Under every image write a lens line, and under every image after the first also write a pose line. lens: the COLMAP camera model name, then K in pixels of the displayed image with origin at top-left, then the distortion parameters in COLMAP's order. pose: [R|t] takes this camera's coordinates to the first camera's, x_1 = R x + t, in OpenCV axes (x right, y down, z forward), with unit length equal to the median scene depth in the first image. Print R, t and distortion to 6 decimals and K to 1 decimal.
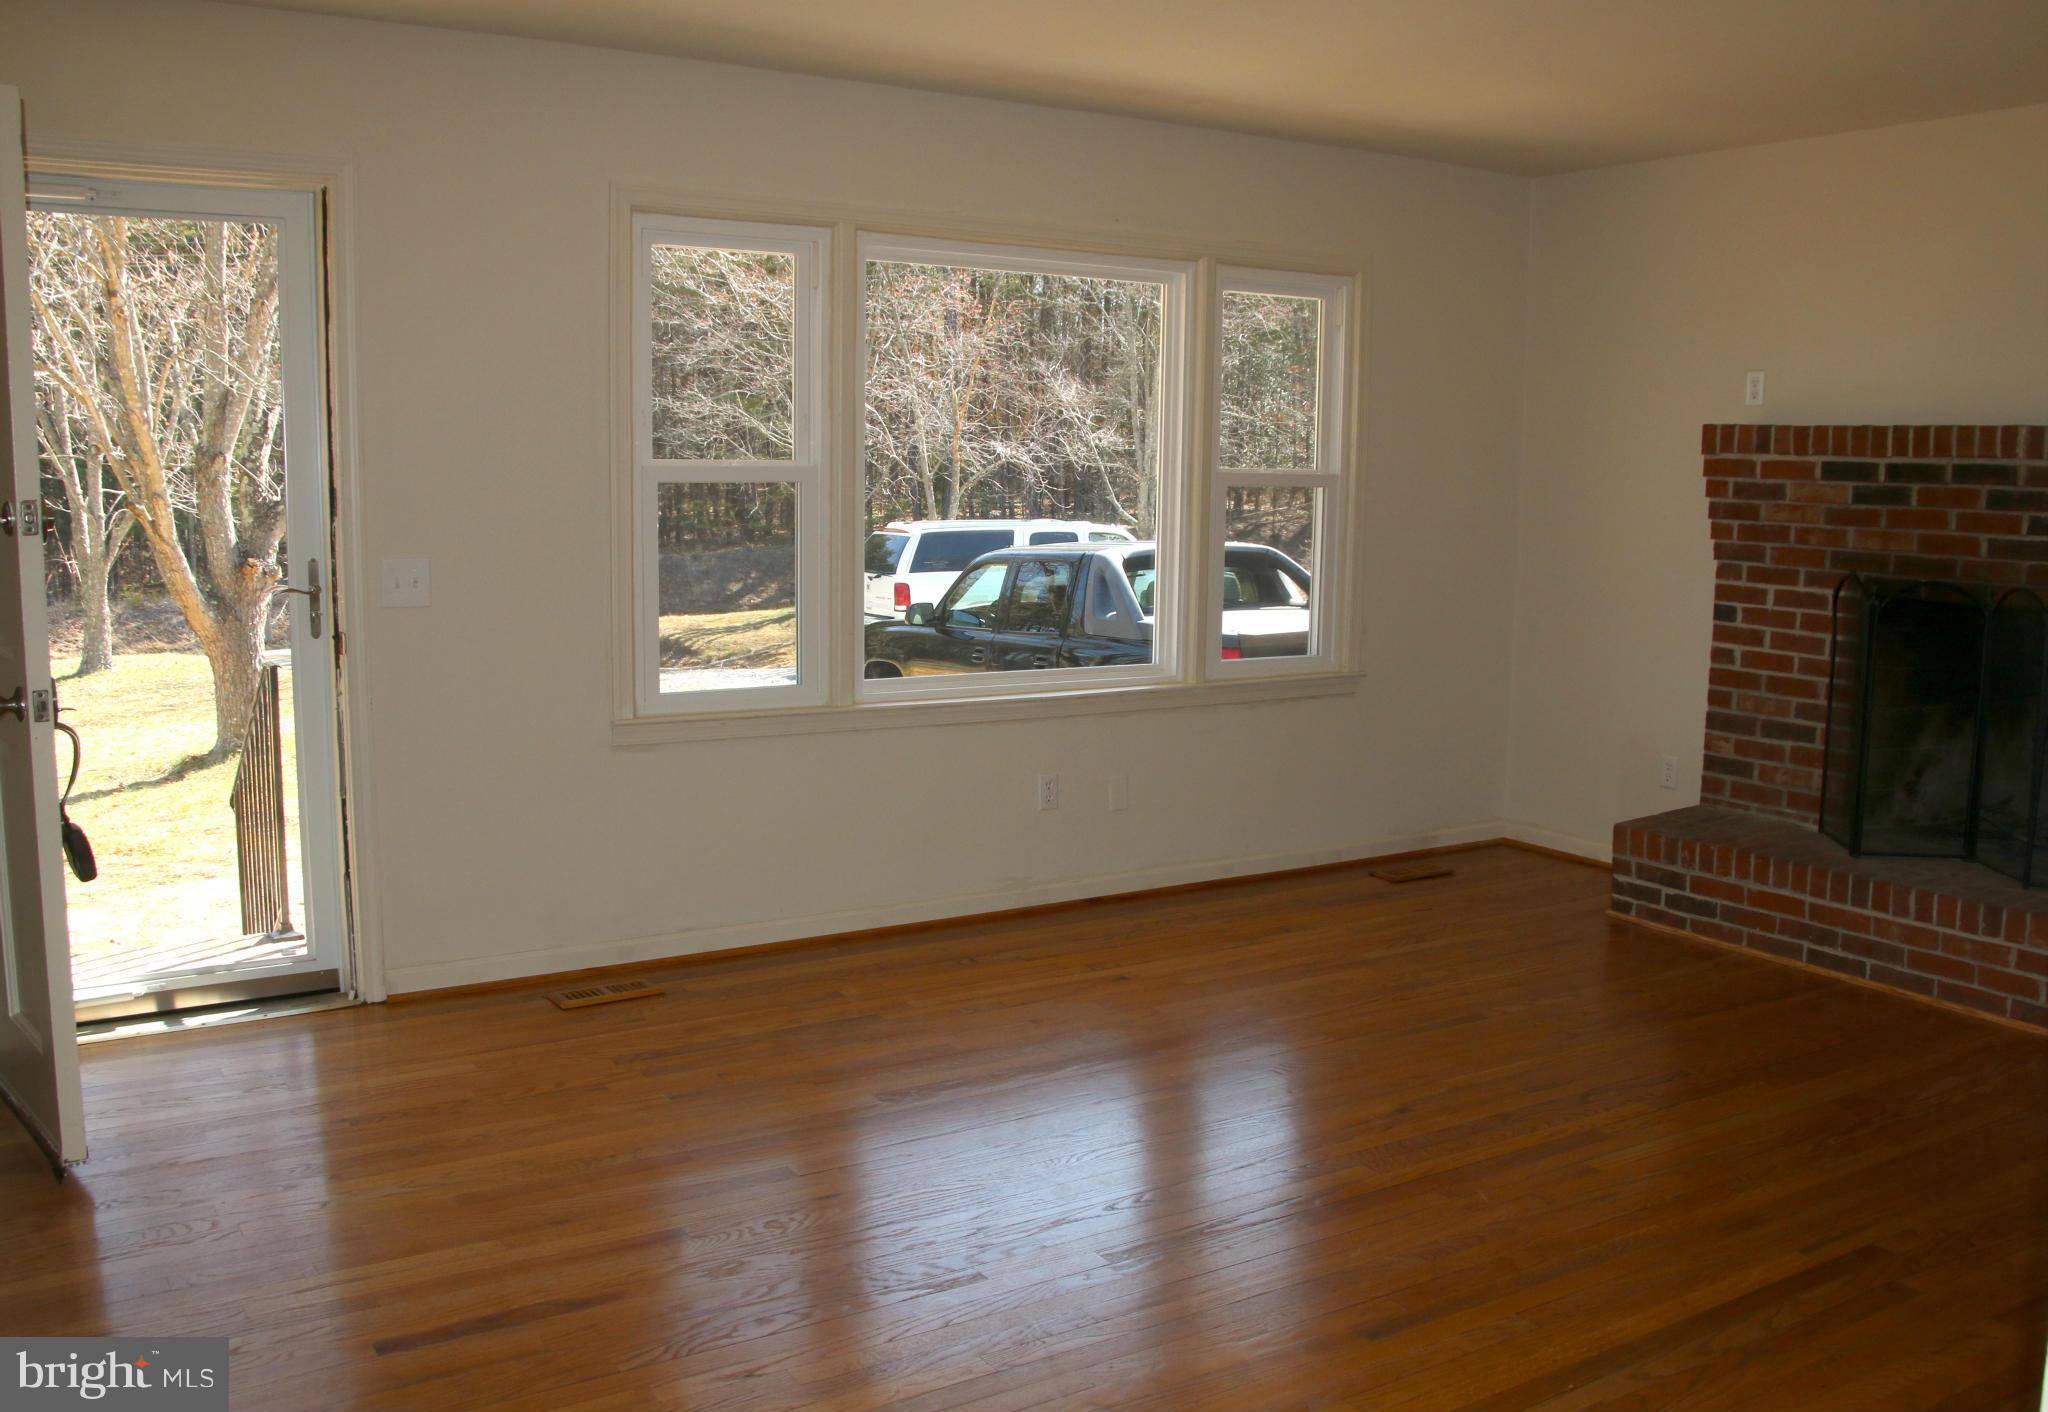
lens RADIAL K [[1792.3, 0, 1024.0], [0, 1792.3, 706.0], [0, 0, 1]] dist [-0.125002, 0.095528]
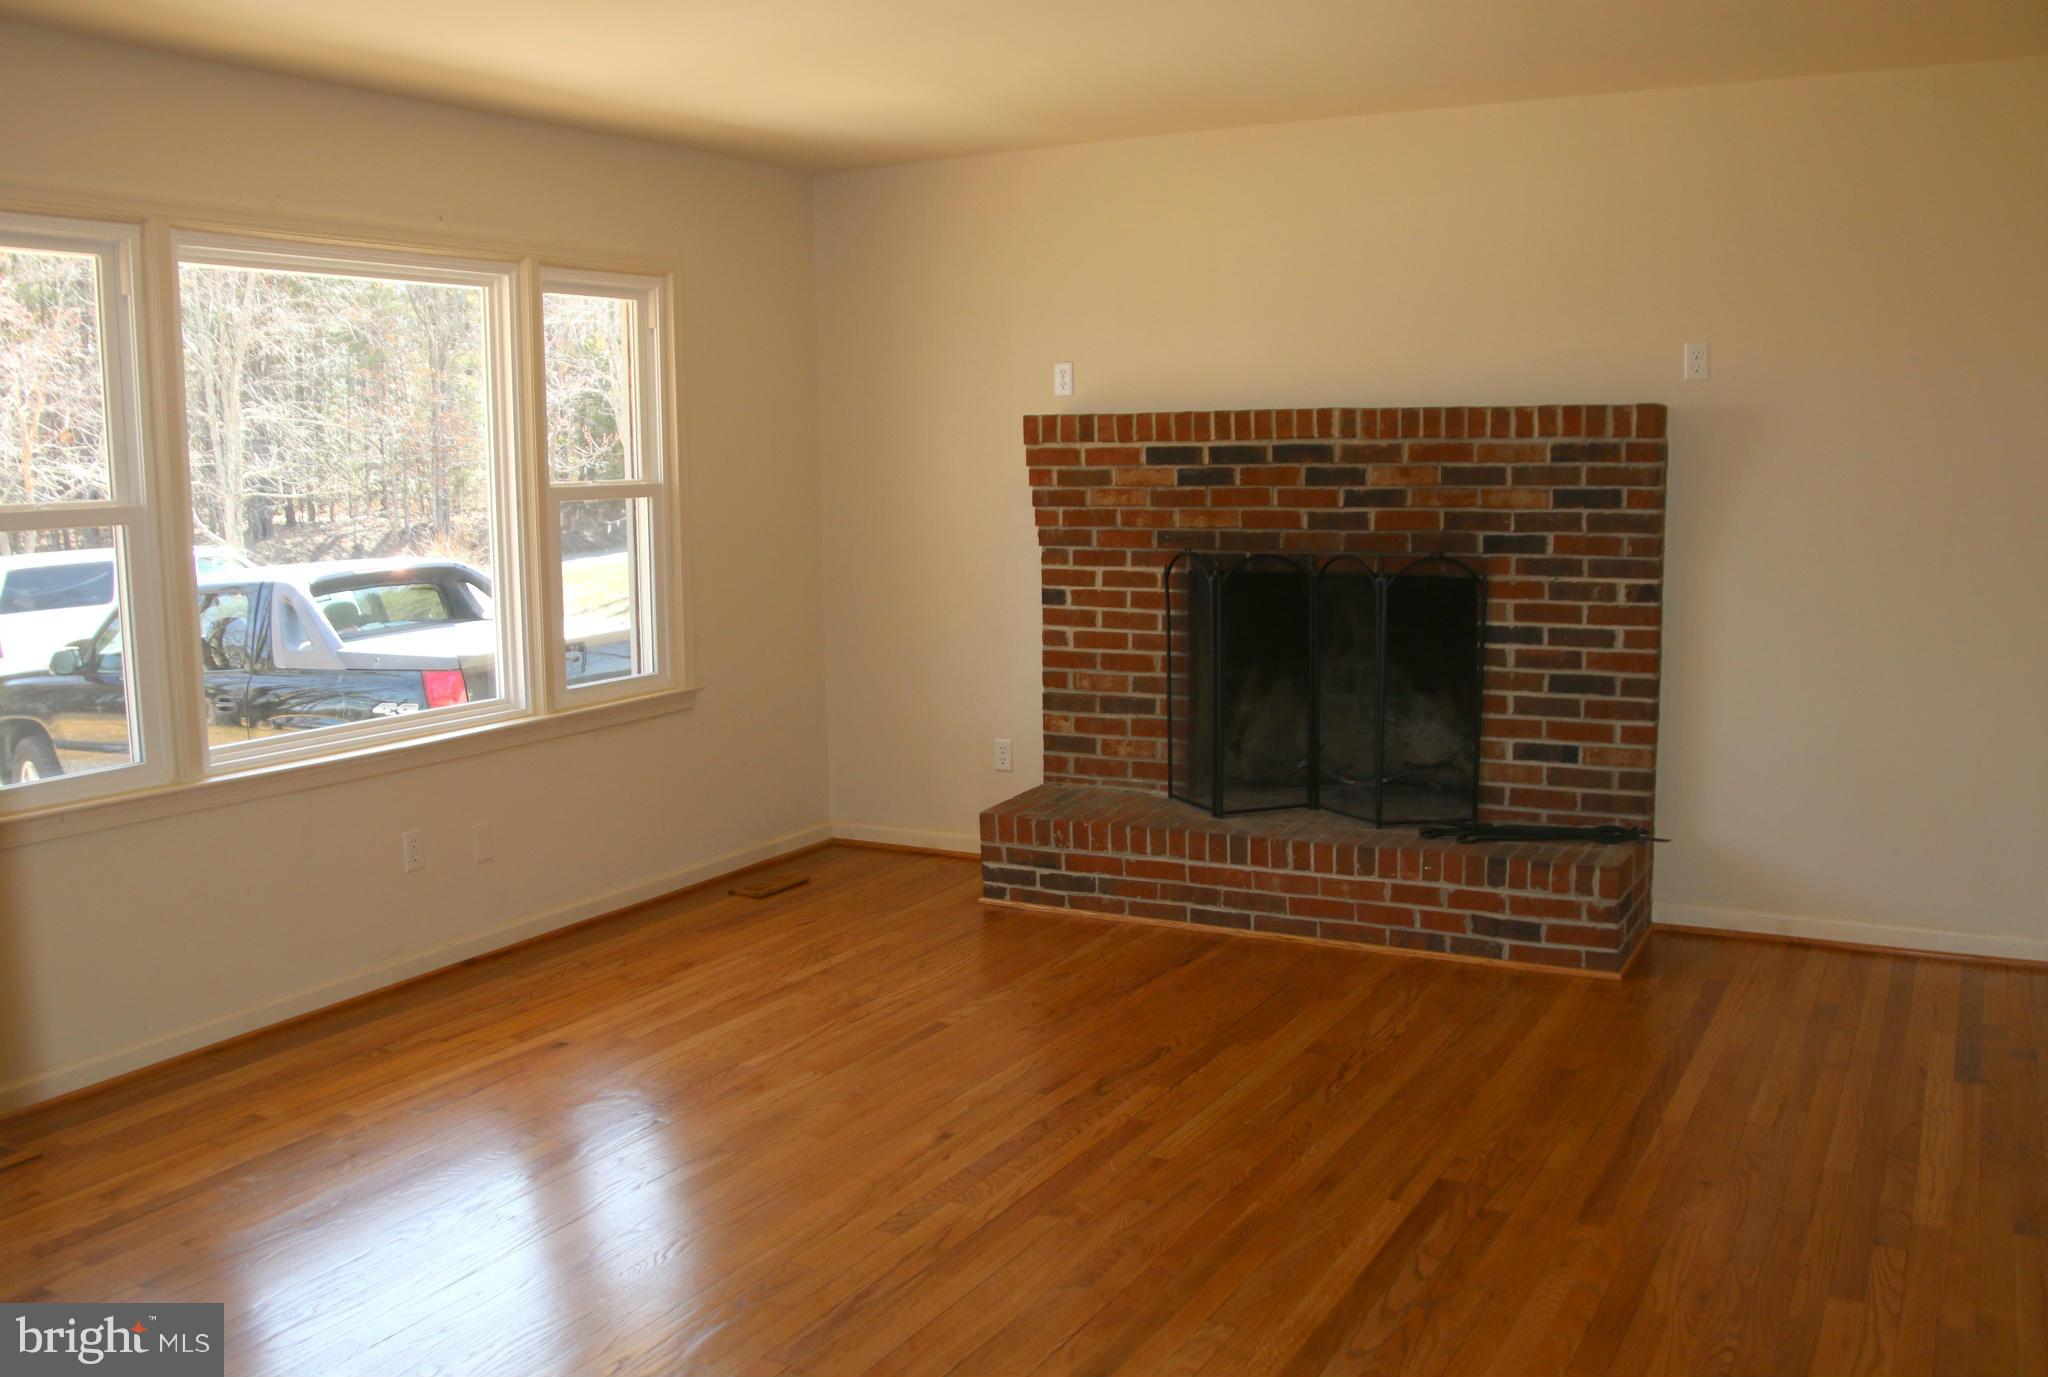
lens RADIAL K [[1816.4, 0, 941.9], [0, 1816.4, 686.4], [0, 0, 1]] dist [-0.179823, 0.244861]
pose [[0.900817, -0.090295, 0.424706, -0.125991], [0.095376, 0.995398, 0.009330, -0.017850], [-0.423593, 0.032103, 0.905283, 0.070462]]
